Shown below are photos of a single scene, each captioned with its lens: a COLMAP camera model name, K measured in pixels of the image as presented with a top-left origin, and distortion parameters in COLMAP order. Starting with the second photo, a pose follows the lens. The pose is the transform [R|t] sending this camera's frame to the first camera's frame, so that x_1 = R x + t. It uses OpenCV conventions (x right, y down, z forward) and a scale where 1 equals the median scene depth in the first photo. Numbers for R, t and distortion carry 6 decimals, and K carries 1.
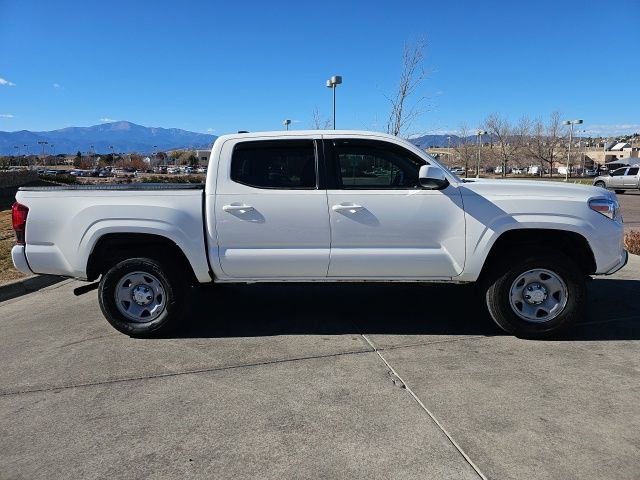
lens RADIAL K [[424.5, 0, 320.0], [0, 424.5, 240.0], [0, 0, 1]] dist [0.003533, -0.001742]
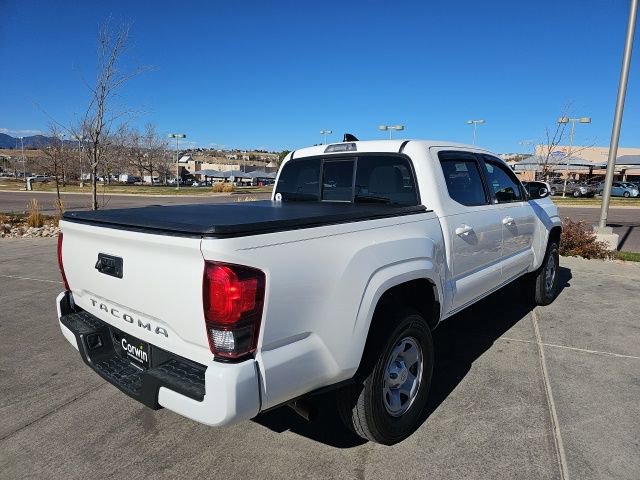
lens RADIAL K [[424.5, 0, 320.0], [0, 424.5, 240.0], [0, 0, 1]] dist [0.003533, -0.001742]
pose [[0.589663, -0.098486, 0.801622, -0.099938], [0.112377, 0.992887, 0.039322, -0.011545], [-0.799793, 0.066897, 0.596537, 0.068612]]
